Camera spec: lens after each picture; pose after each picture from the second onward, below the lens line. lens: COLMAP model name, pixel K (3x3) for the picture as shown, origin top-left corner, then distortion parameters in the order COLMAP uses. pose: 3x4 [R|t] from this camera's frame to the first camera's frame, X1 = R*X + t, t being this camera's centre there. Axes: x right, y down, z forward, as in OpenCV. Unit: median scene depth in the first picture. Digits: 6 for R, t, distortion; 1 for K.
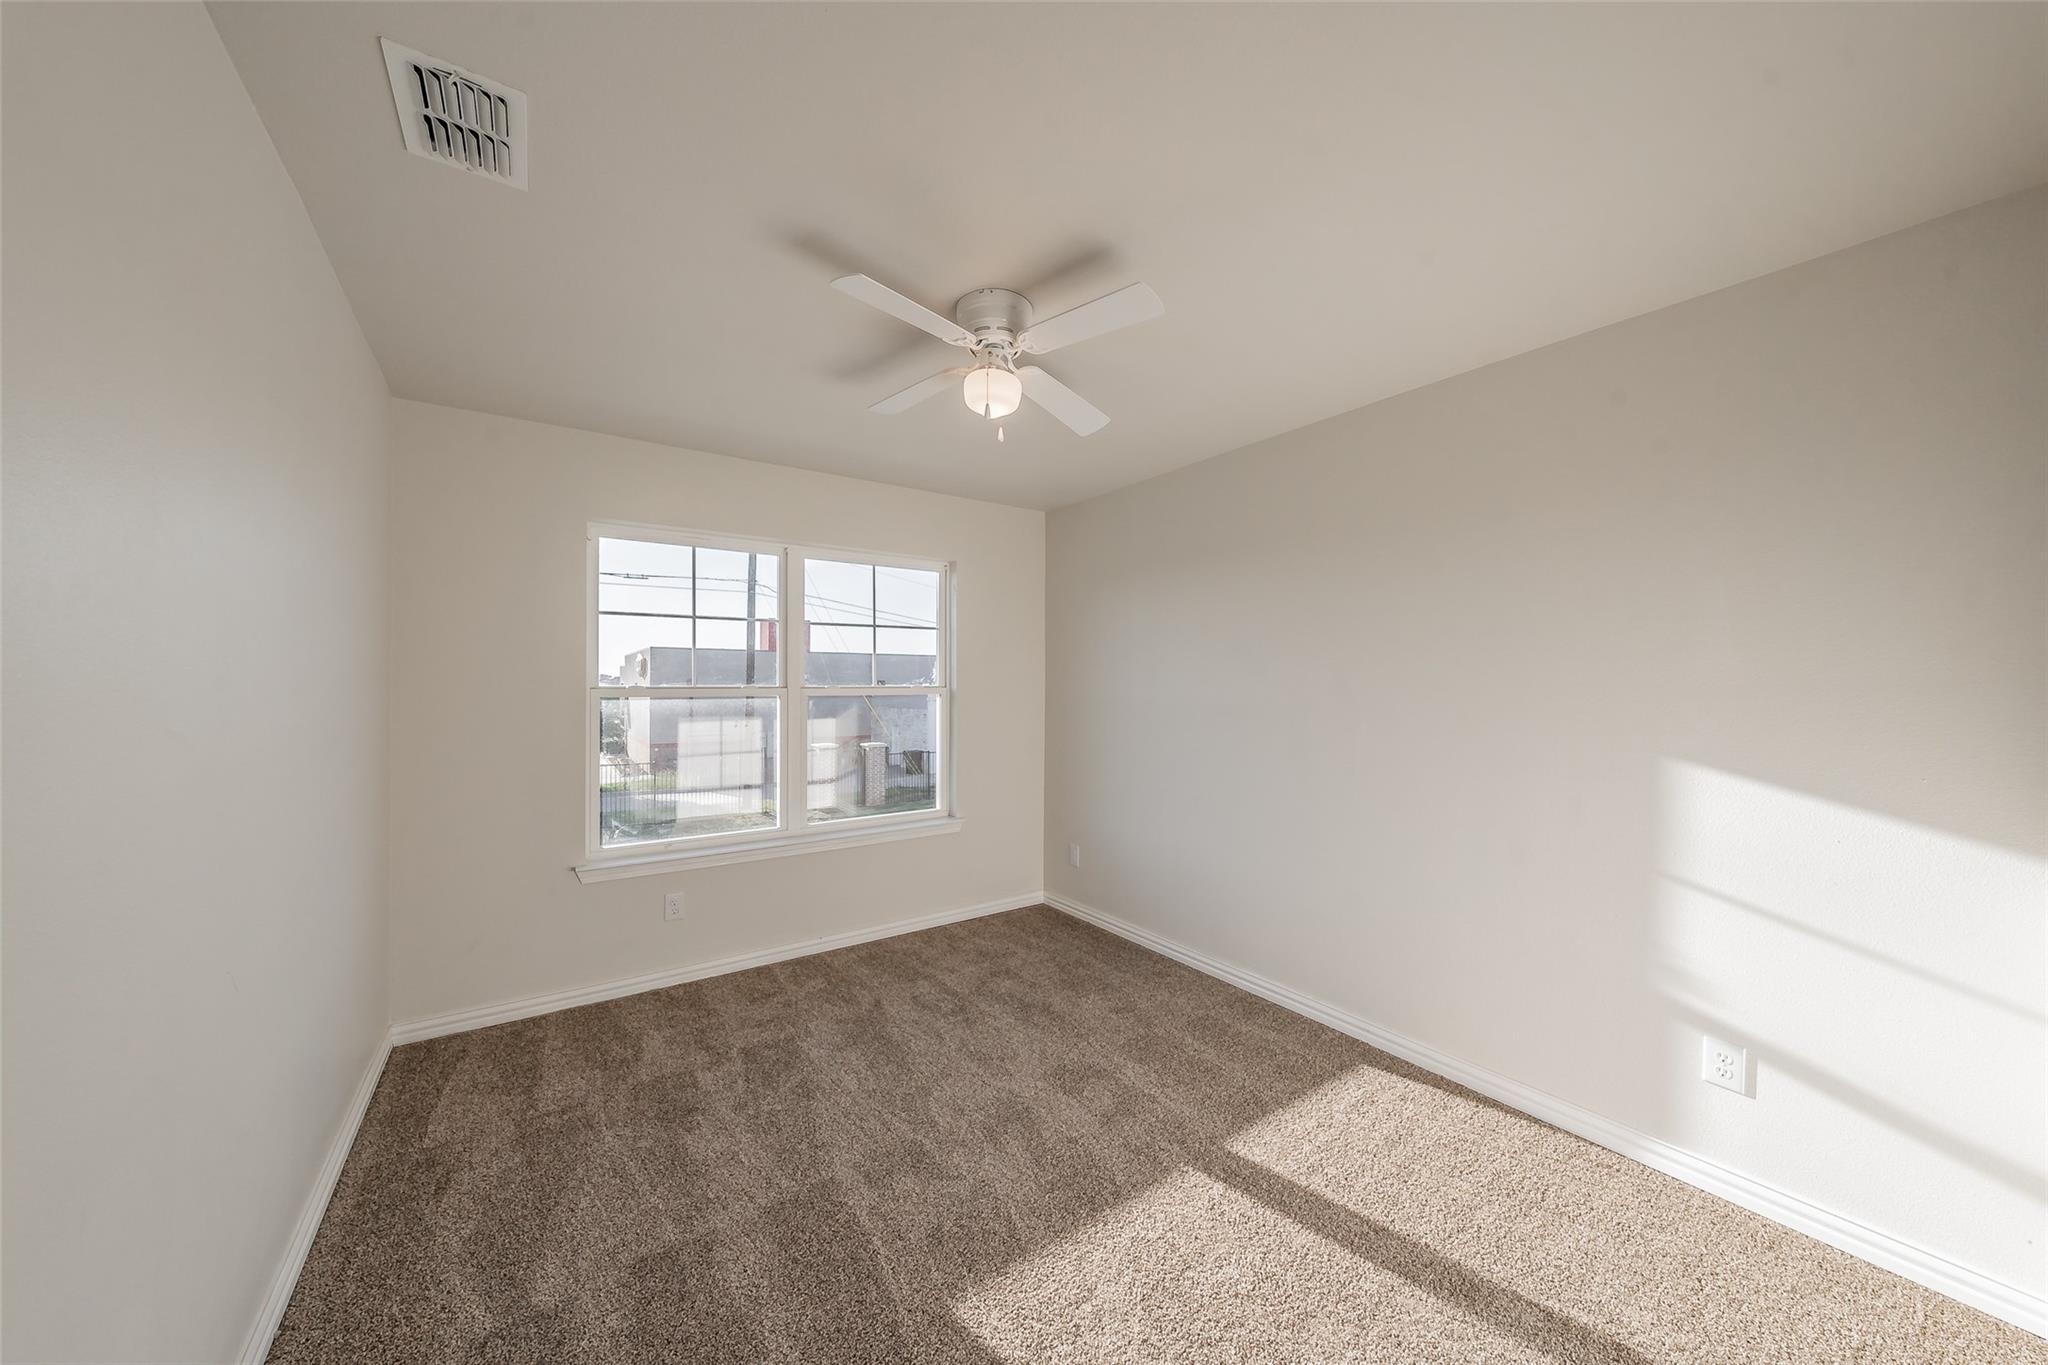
lens RADIAL K [[692.5, 0, 1028.0], [0, 692.5, 677.6], [0, 0, 1]] dist [0.000383, -0.000068]
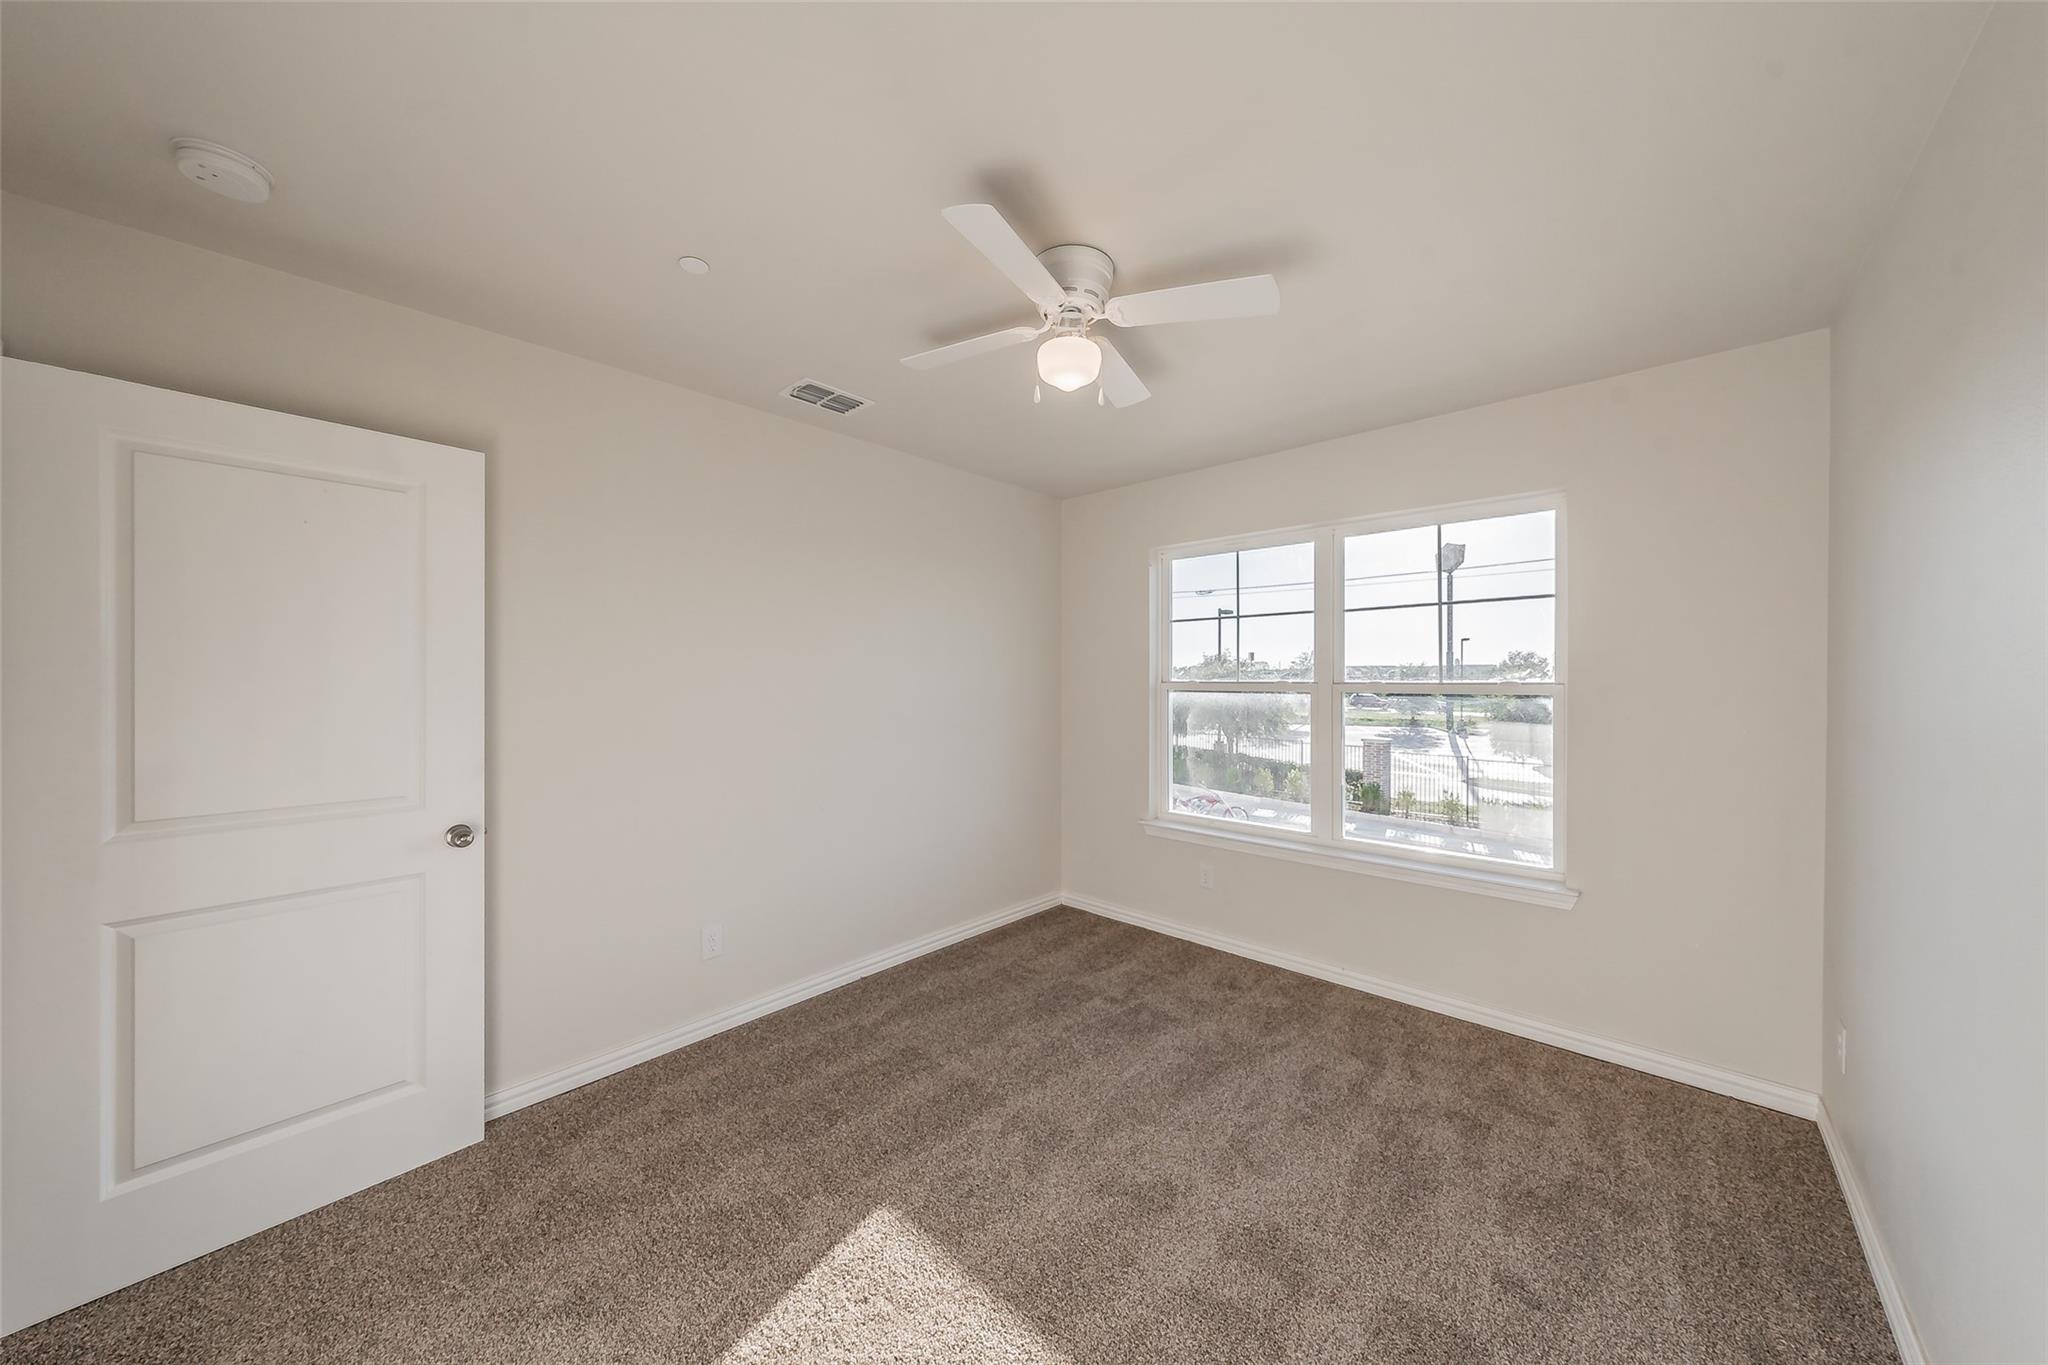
lens RADIAL K [[692.5, 0, 1028.0], [0, 692.5, 677.6], [0, 0, 1]] dist [0.000383, -0.000068]
pose [[0.221723, 0.001288, -0.975109, 0.586075], [0.008924, 0.999955, 0.003350, 0.000044], [0.975069, -0.009445, 0.221701, 0.523710]]
